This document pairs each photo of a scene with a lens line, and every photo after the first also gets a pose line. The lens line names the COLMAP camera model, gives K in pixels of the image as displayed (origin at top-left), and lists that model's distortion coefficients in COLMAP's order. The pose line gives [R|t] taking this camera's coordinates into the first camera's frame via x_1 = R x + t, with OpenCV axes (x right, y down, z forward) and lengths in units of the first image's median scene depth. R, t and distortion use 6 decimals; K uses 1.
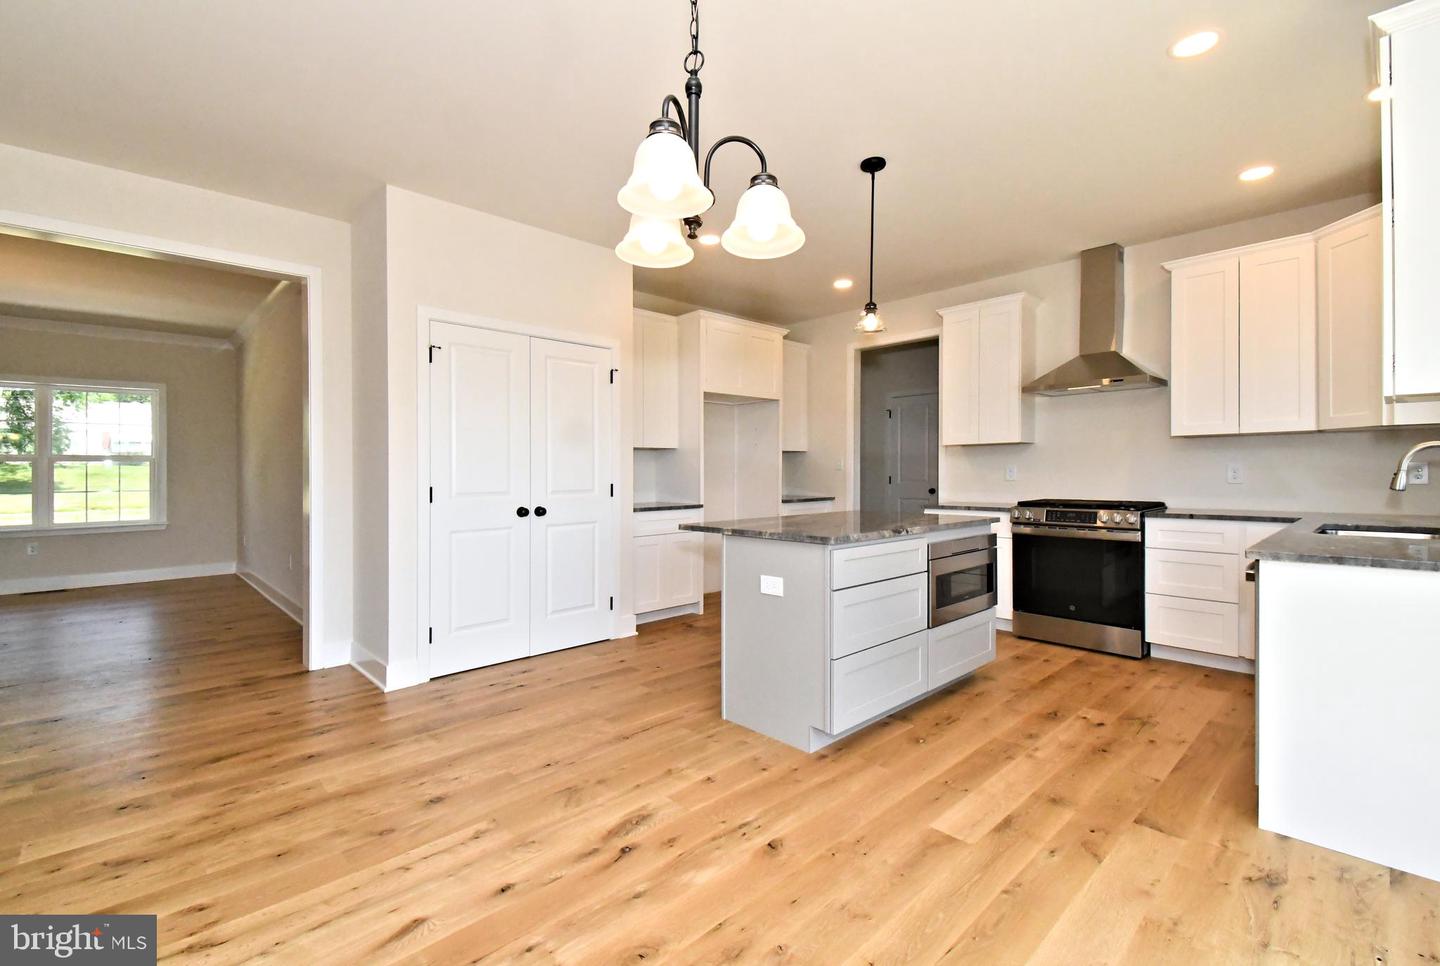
lens RADIAL K [[638.0, 0, 713.0], [0, 638.0, 468.4], [0, 0, 1]] dist [0.029552, -0.020716]
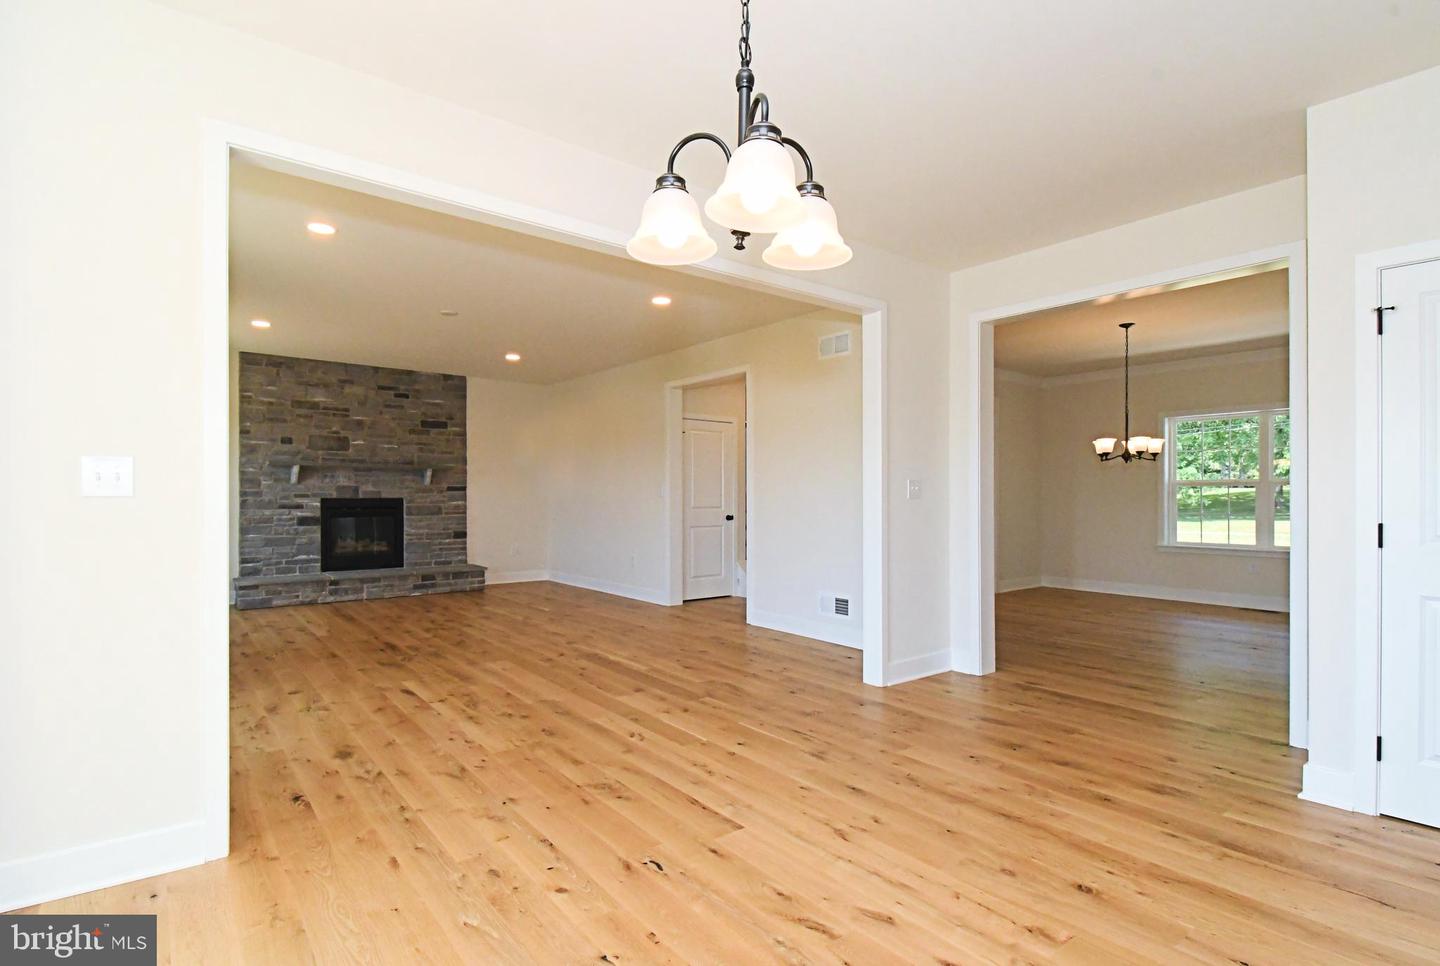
lens RADIAL K [[715.6, 0, 716.2], [0, 715.6, 495.3], [0, 0, 1]] dist [0.015256, -0.000177]
pose [[-0.086378, 0.005709, -0.996246, 0.372755], [0.002953, 0.999981, 0.005475, -0.007118], [0.996258, -0.002469, -0.086393, 0.399206]]
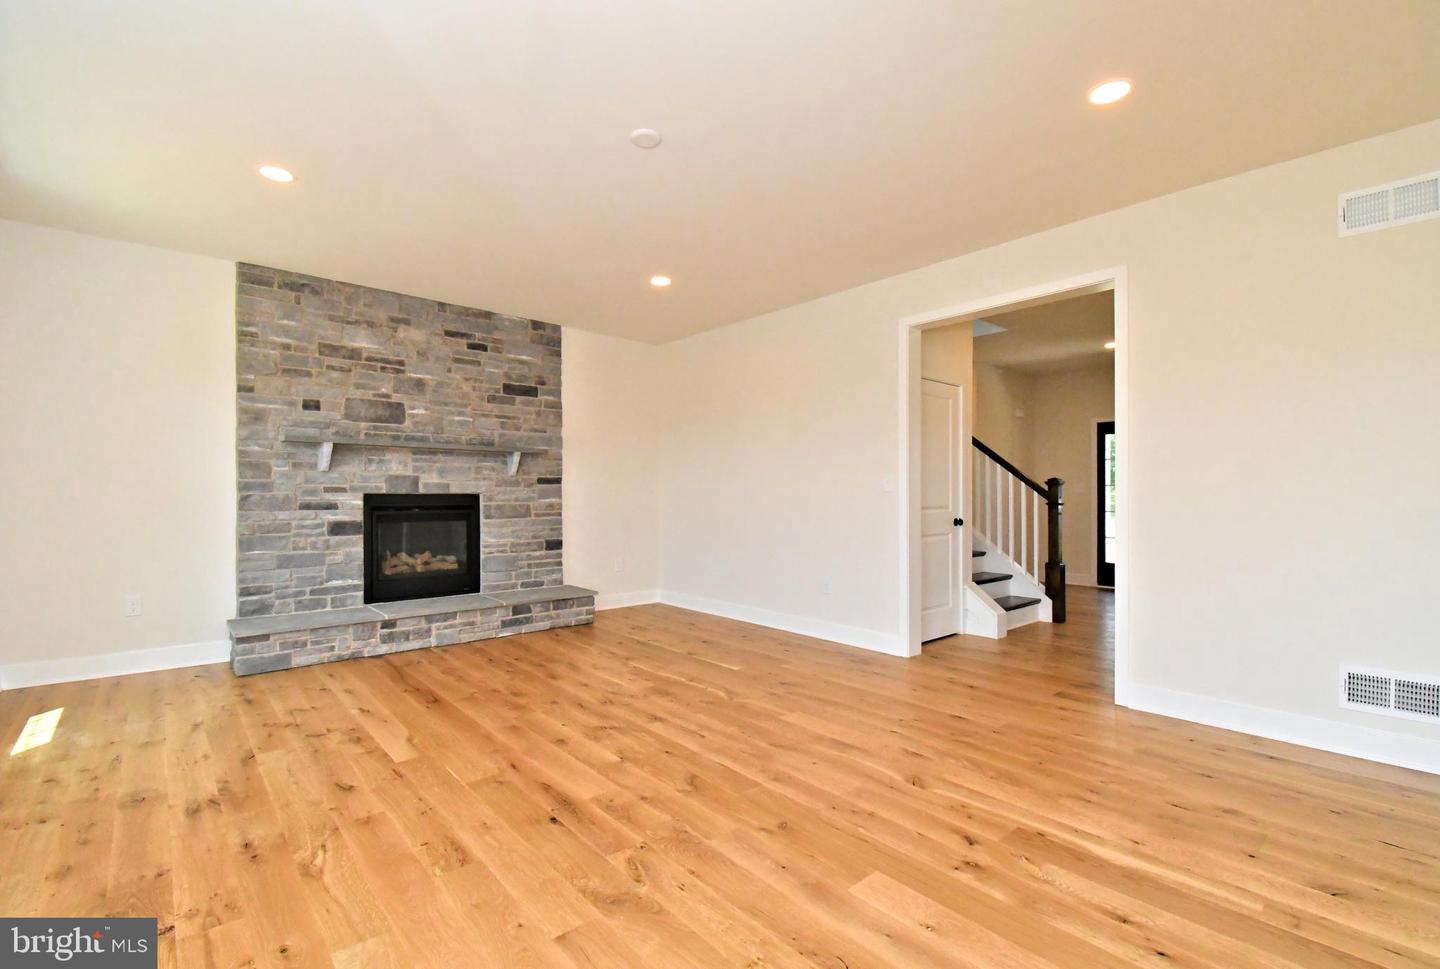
lens RADIAL K [[652.4, 0, 714.9], [0, 652.4, 494.8], [0, 0, 1]] dist [0.042602, -0.030834]
pose [[-0.044562, 0.008380, -0.998971, -0.471369], [0.002342, 0.999963, 0.008284, 0.004331], [0.999004, -0.001971, -0.044580, -0.274053]]
